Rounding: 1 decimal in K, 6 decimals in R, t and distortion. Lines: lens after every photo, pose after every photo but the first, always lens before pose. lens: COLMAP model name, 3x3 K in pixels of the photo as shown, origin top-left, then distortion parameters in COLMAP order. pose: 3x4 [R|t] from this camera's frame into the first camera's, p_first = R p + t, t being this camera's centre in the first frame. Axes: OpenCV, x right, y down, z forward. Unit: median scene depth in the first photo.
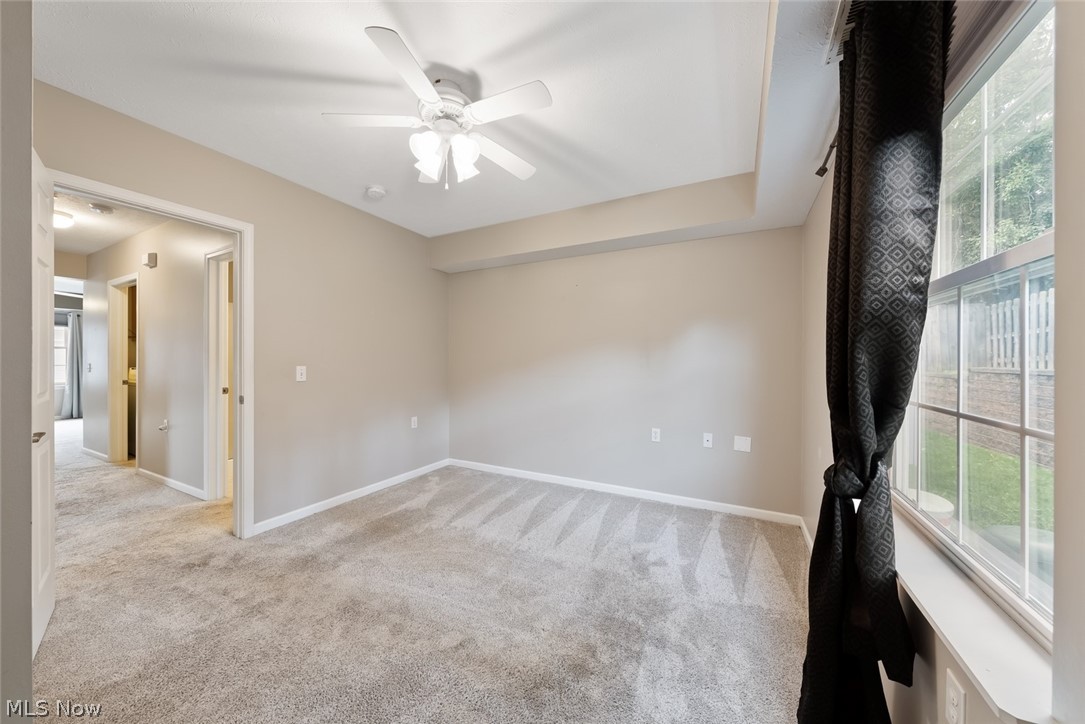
lens RADIAL K [[369.5, 0, 547.9], [0, 369.5, 362.0], [0, 0, 1]] dist [-0.001912, -0.000044]
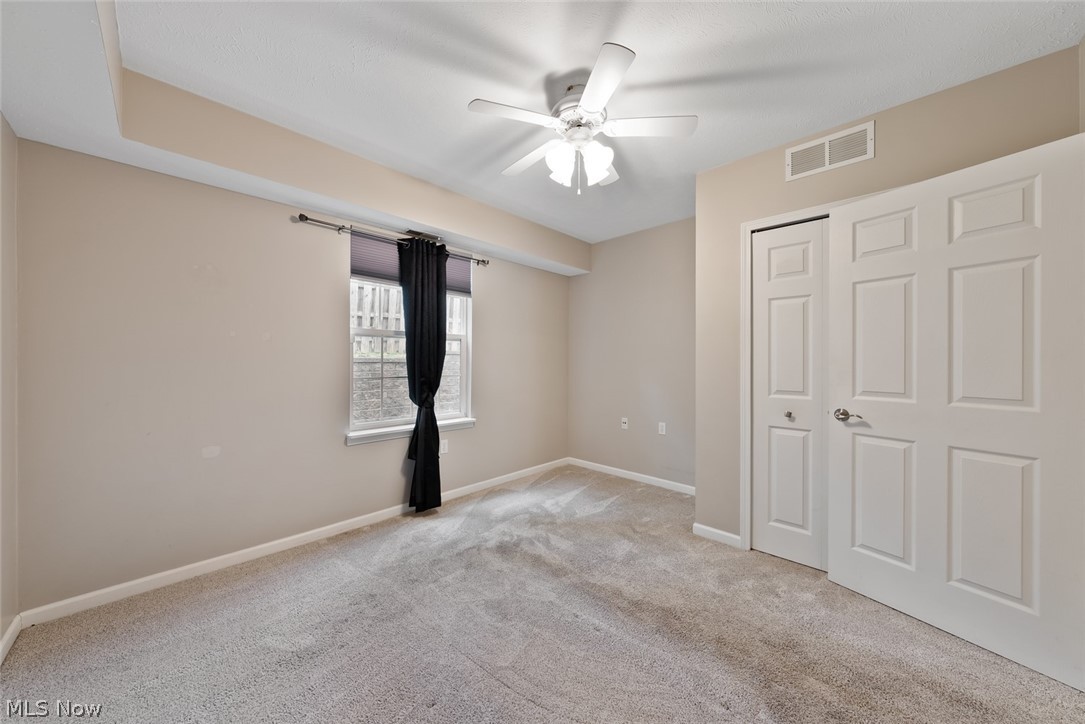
lens RADIAL K [[369.5, 0, 547.9], [0, 369.5, 362.0], [0, 0, 1]] dist [-0.001912, -0.000044]
pose [[-0.960072, -0.008071, 0.279636, -0.335936], [-0.005235, 0.999927, 0.010887, -0.010538], [-0.279703, 0.008988, -0.960044, 1.401904]]
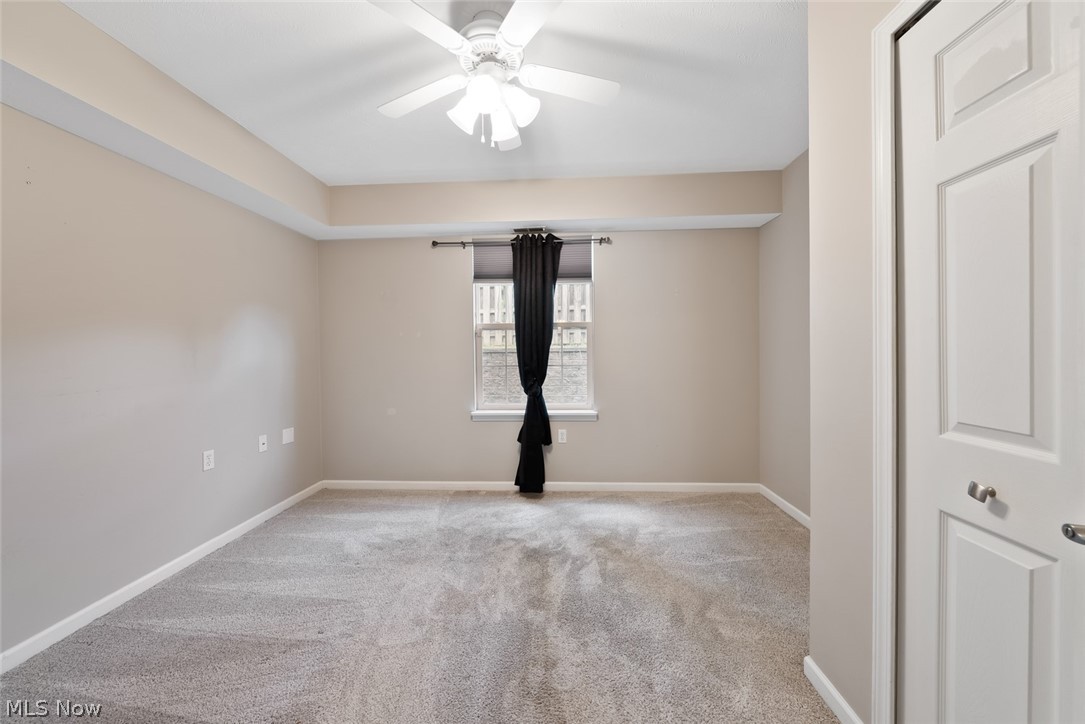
lens RADIAL K [[372.9, 0, 545.0], [0, 372.9, 355.9], [0, 0, 1]] dist [-0.004609, 0.000148]
pose [[-0.416415, -0.013613, 0.909073, -0.764544], [0.015452, 0.999638, 0.022048, -0.008076], [-0.909043, 0.023228, -0.416054, 0.872993]]
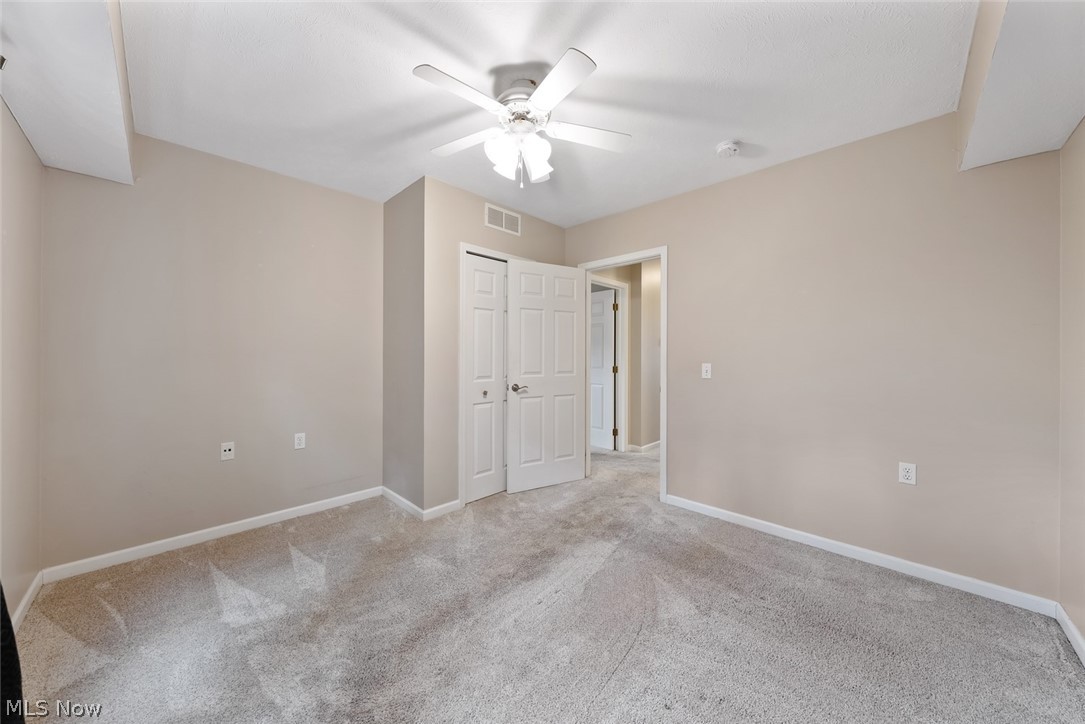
lens RADIAL K [[375.9, 0, 542.4], [0, 375.9, 353.6], [0, 0, 1]] dist [-0.005630, 0.000004]
pose [[-0.289723, -0.003692, -0.957103, 0.485445], [-0.011189, 0.999937, -0.000470, -0.011402], [0.957045, 0.010573, -0.289746, 0.947939]]
